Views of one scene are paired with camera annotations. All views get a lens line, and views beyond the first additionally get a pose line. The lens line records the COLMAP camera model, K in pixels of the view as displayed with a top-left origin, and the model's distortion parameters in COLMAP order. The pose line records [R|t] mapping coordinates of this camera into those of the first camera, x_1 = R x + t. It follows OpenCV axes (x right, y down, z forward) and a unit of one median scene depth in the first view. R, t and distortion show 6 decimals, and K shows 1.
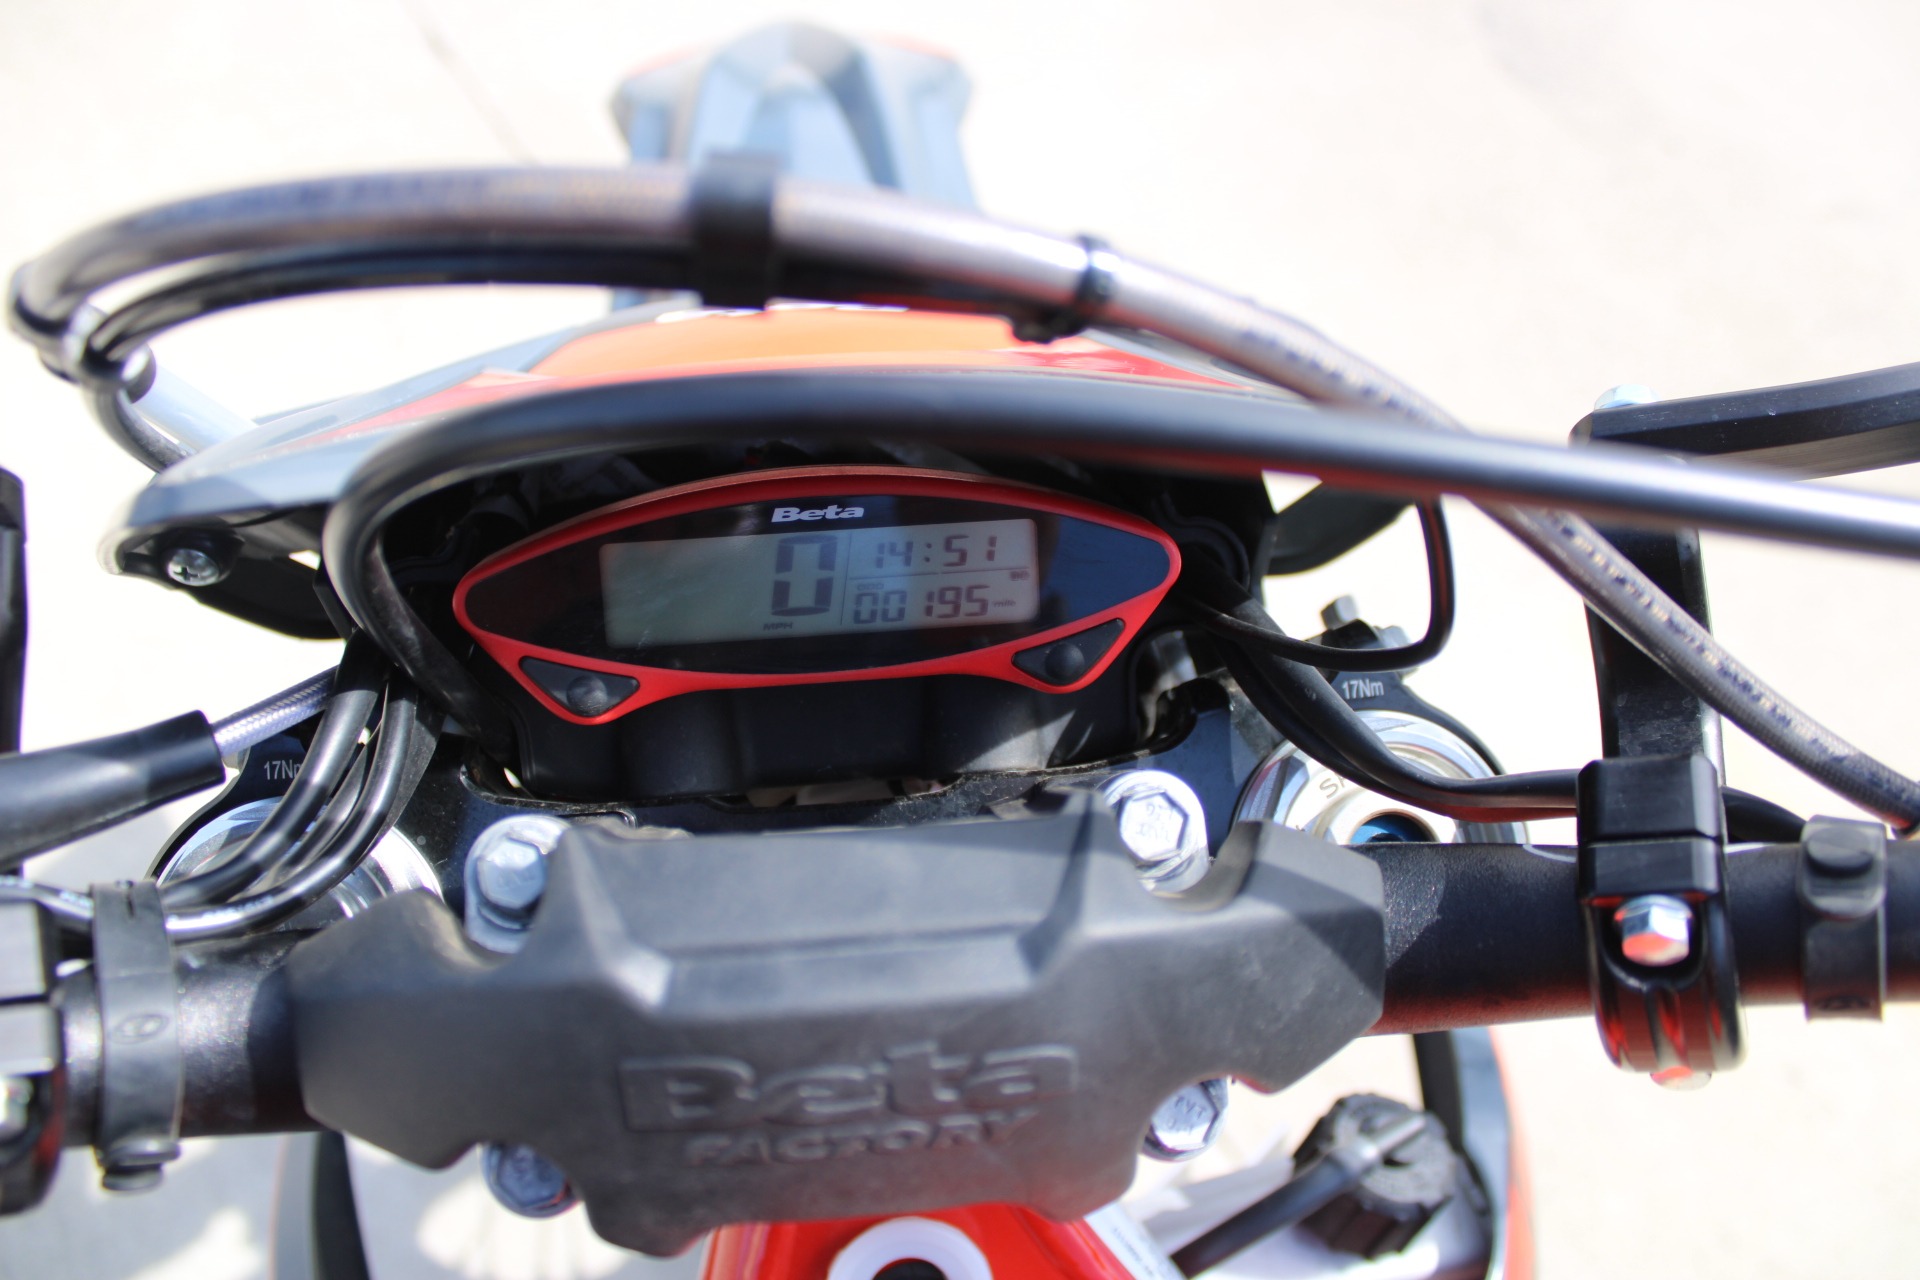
lens RADIAL K [[1585.0, 0, 958.3], [0, 1585.0, 639.4], [0, 0, 1]] dist [-0.160268, 0.138655]
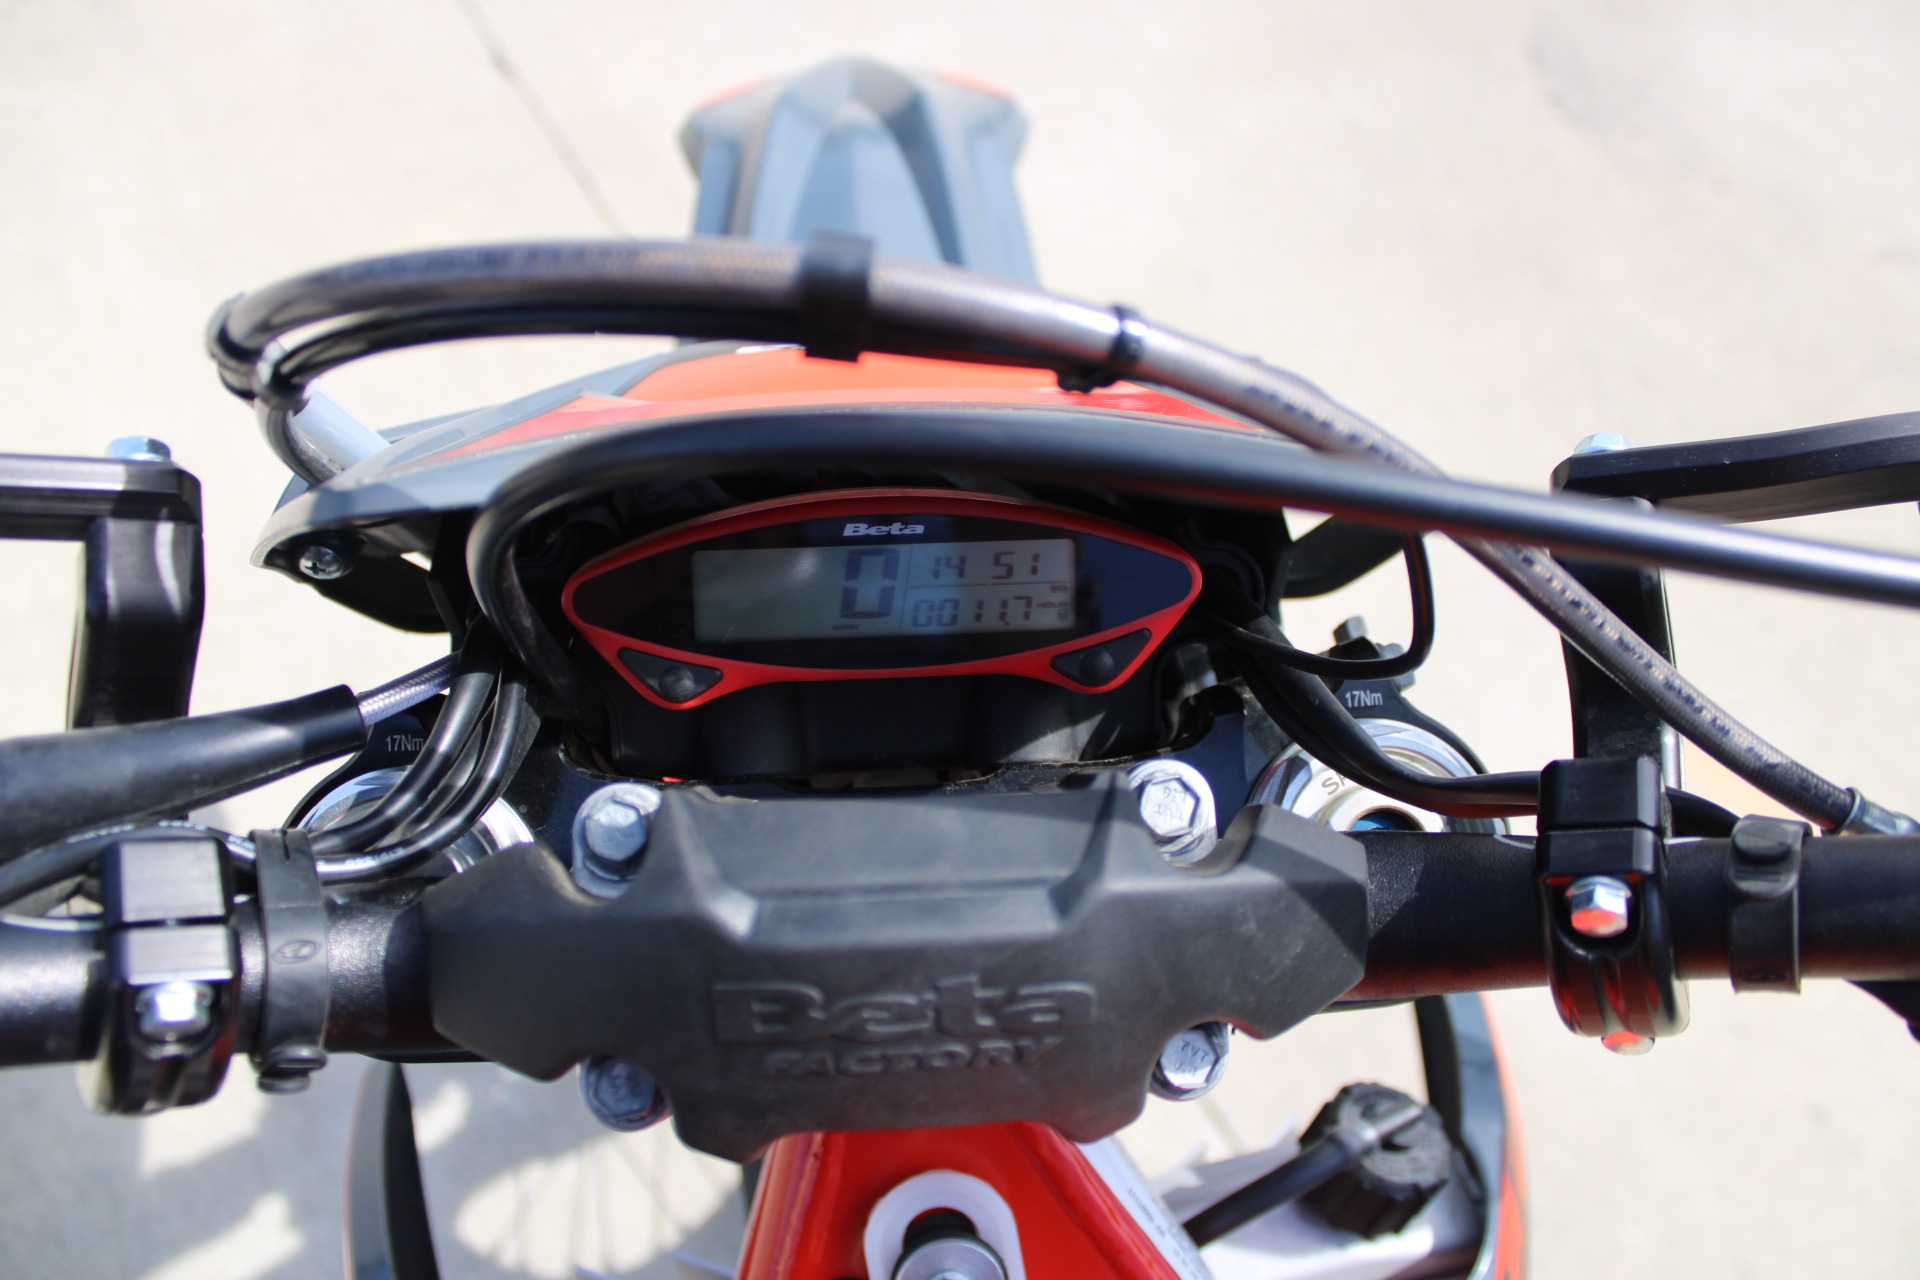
lens RADIAL K [[1585.0, 0, 955.8], [0, 1585.0, 639.7], [0, 0, 1]] dist [-0.160268, 0.138655]
pose [[0.999292, 0.026763, -0.026430, -0.005118], [-0.027116, 0.999547, -0.013090, 0.015431], [0.026068, 0.013798, 0.999565, -0.160303]]
